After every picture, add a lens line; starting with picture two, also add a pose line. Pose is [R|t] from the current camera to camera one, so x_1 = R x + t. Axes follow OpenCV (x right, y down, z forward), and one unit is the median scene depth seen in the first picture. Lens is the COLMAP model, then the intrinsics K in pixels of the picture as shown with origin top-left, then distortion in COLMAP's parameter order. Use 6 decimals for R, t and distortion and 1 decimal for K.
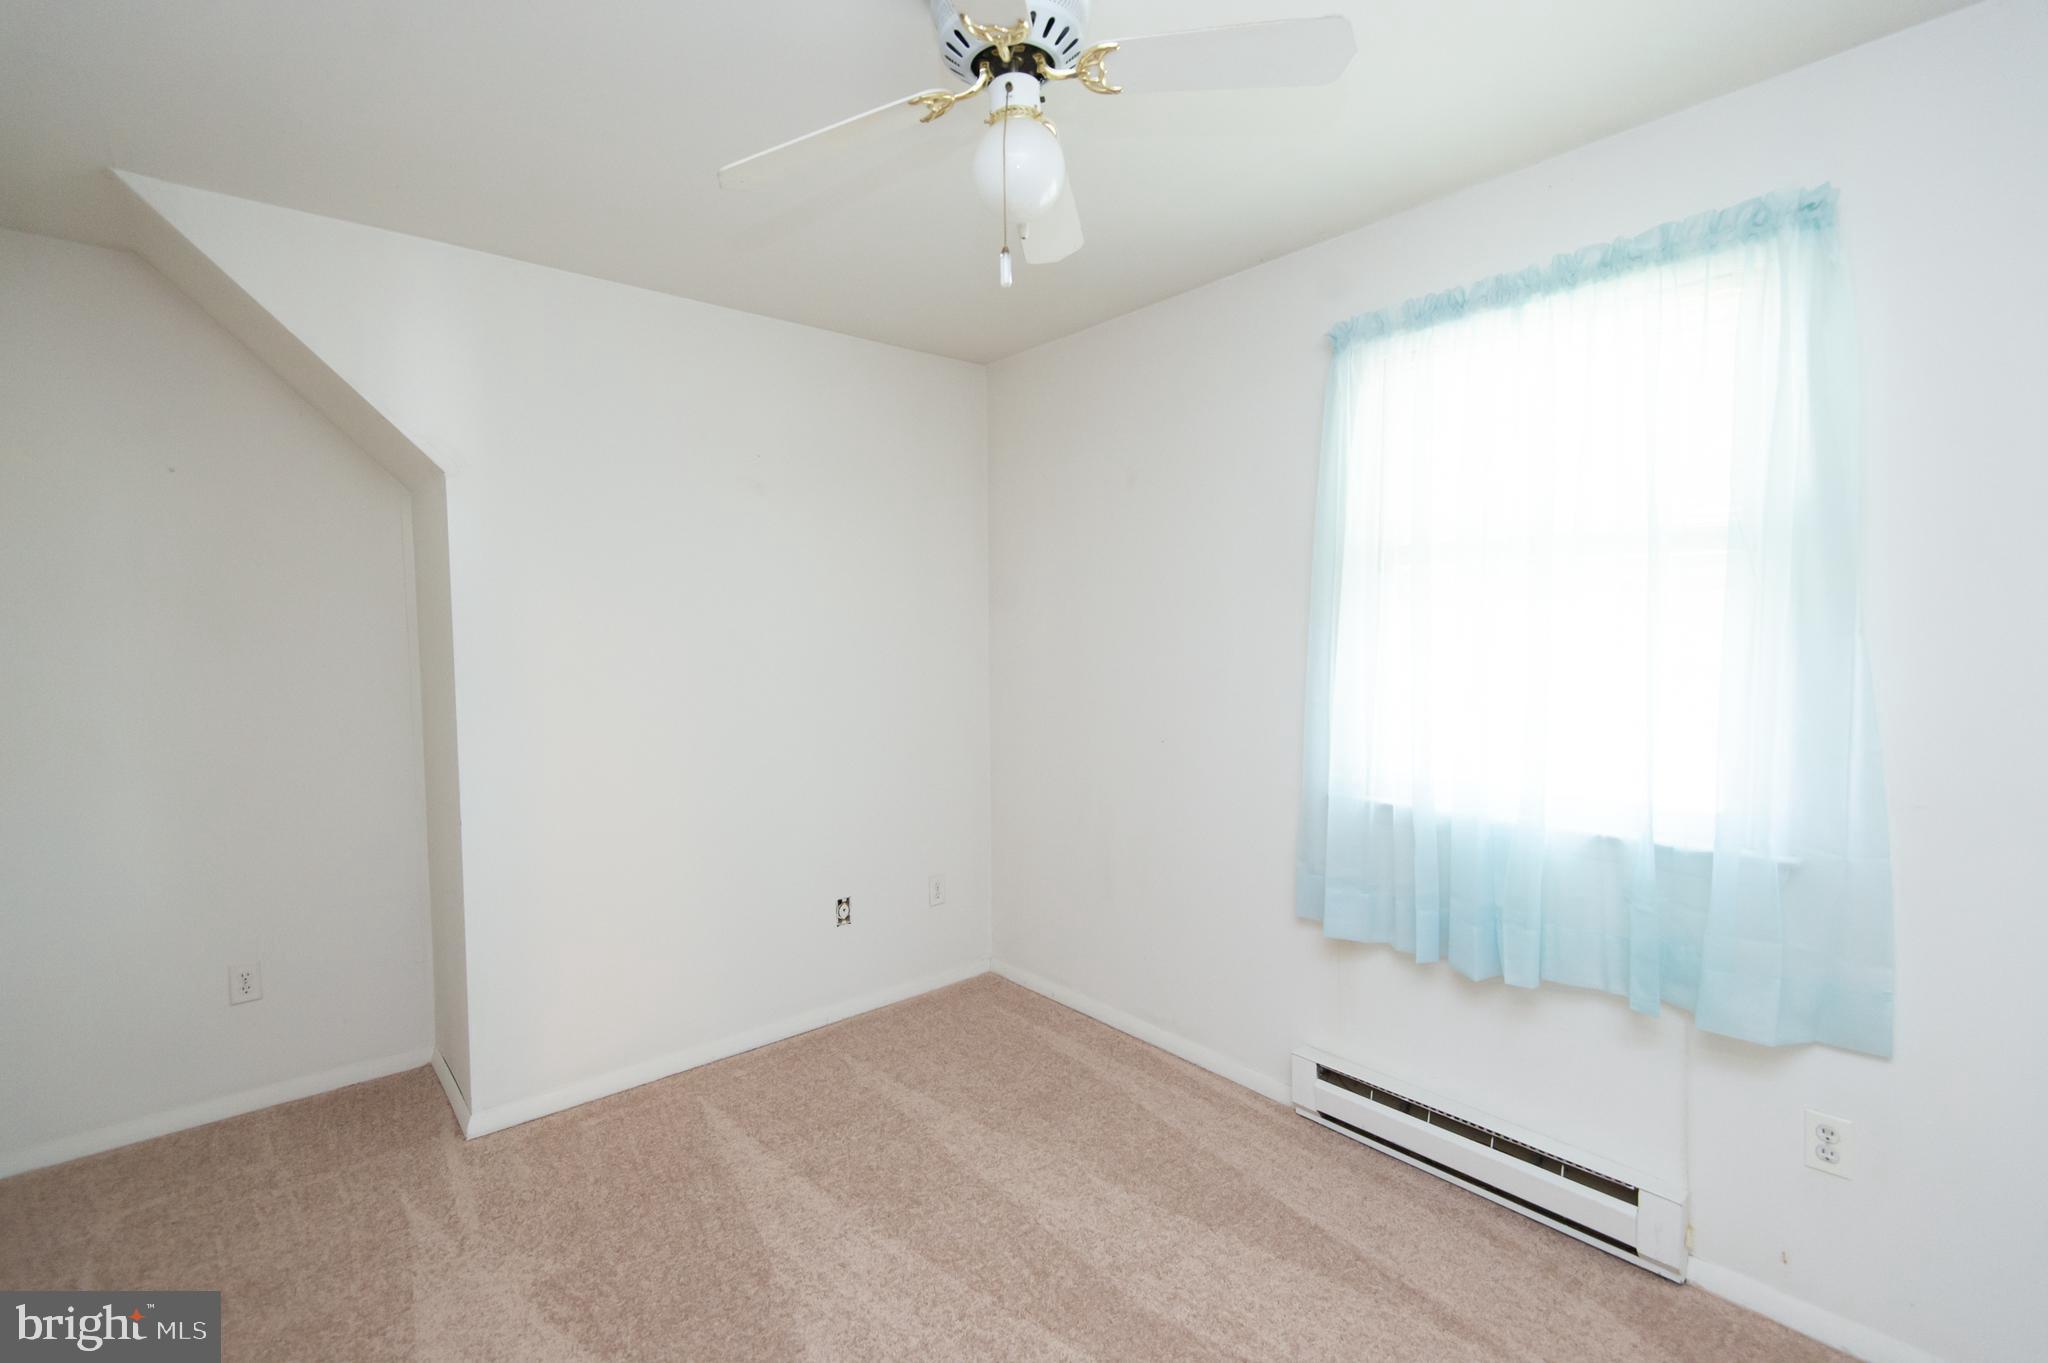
lens RADIAL K [[930.7, 0, 1024.0], [0, 930.7, 681.5], [0, 0, 1]] dist [0.040904, -0.032280]
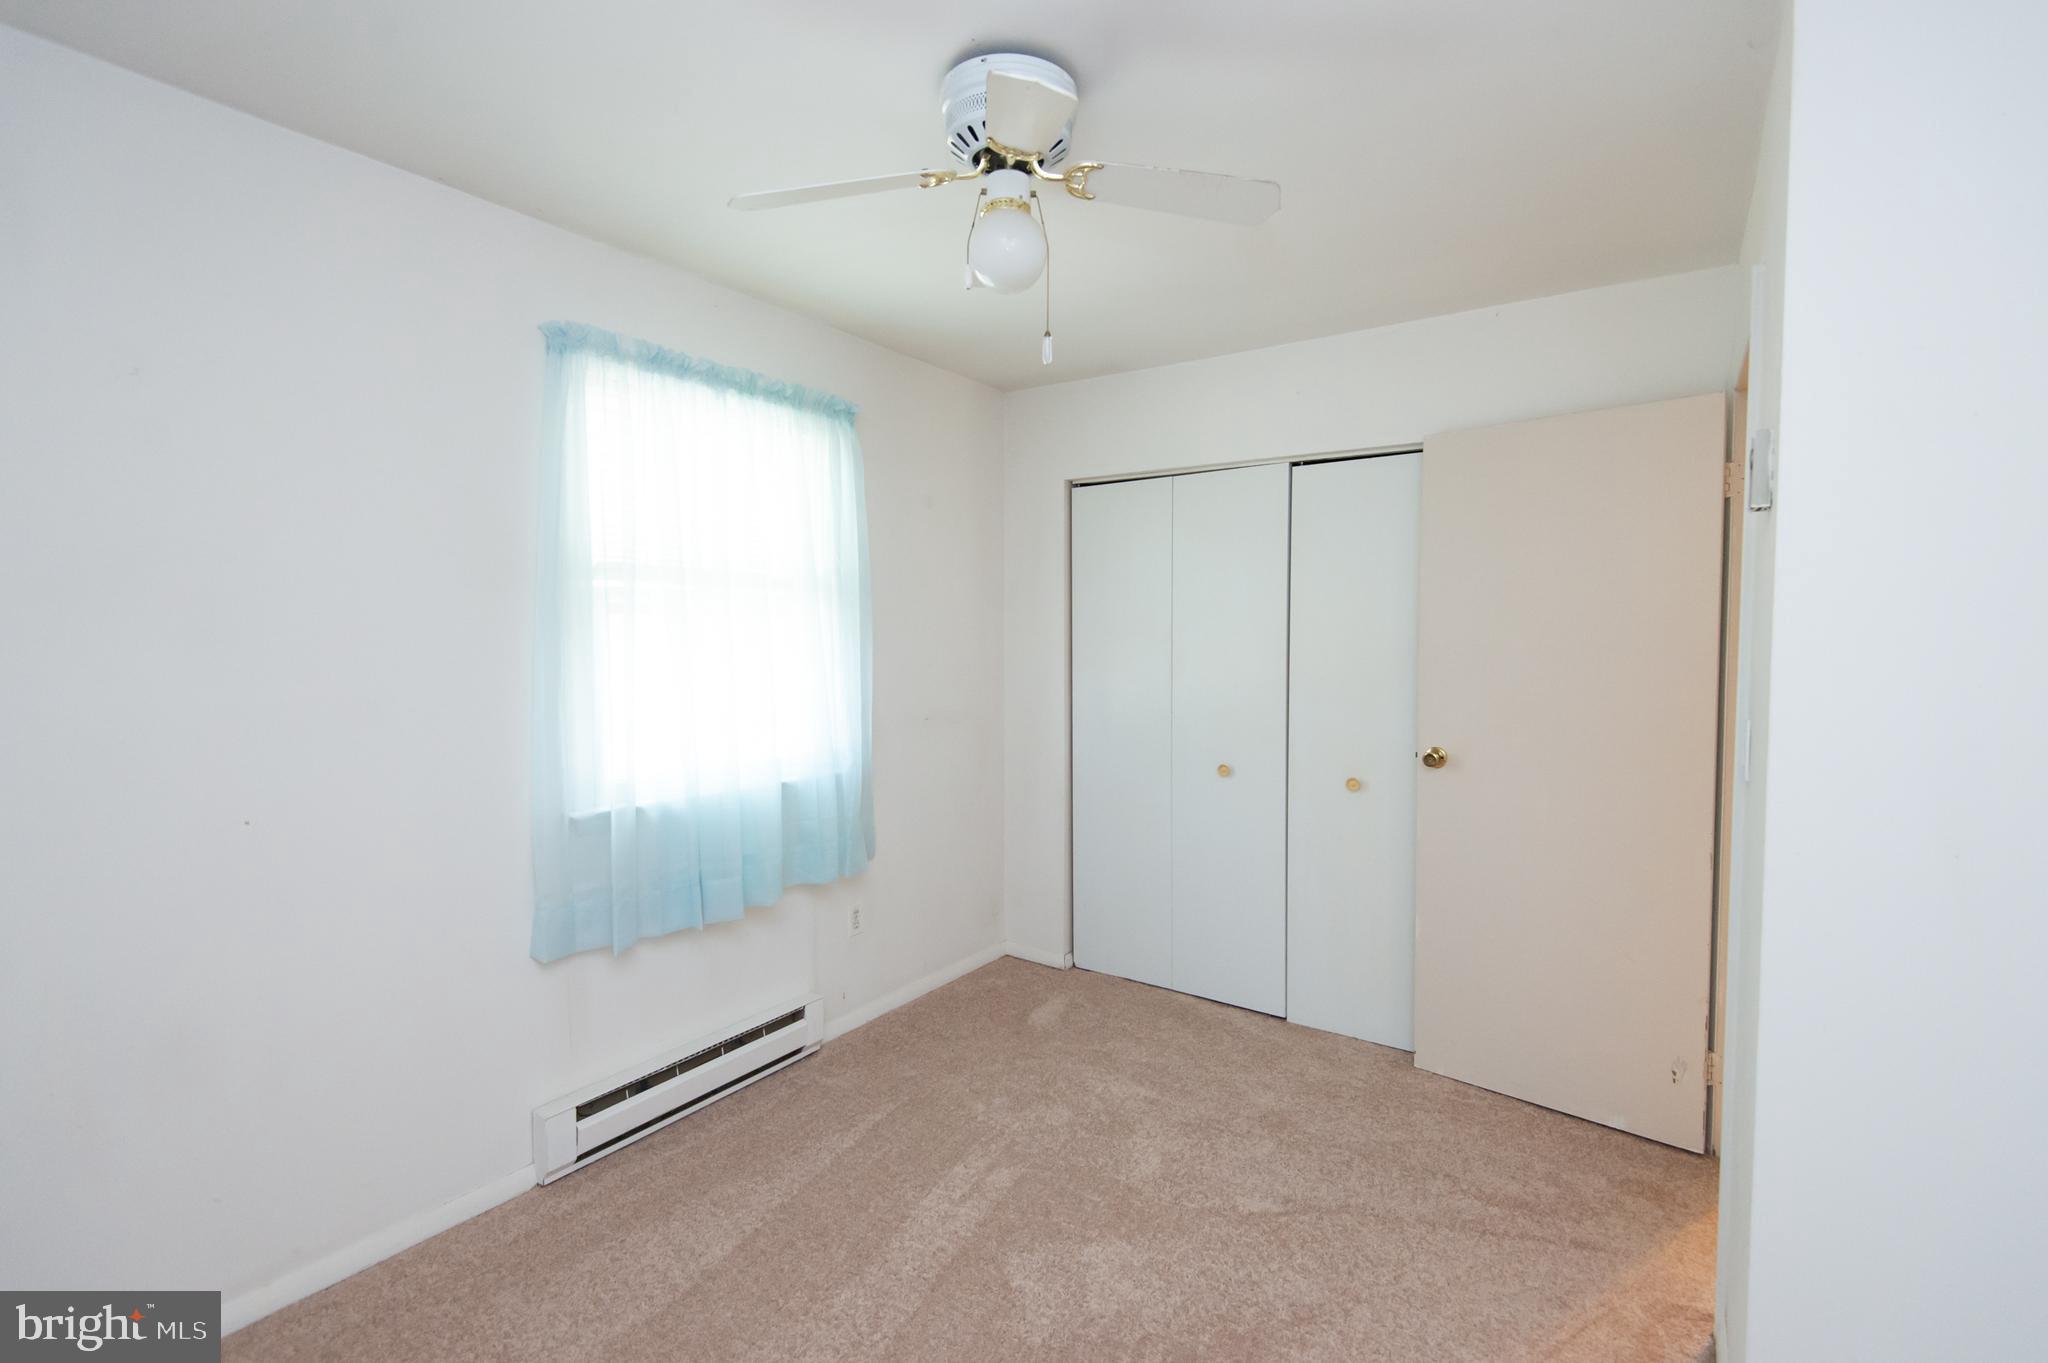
lens RADIAL K [[930.7, 0, 1024.0], [0, 930.7, 681.5], [0, 0, 1]] dist [0.040904, -0.032280]
pose [[-0.251930, -0.045296, 0.966685, -0.825093], [0.057683, 0.996425, 0.061723, -0.056561], [-0.966025, 0.071311, -0.248417, 0.926689]]
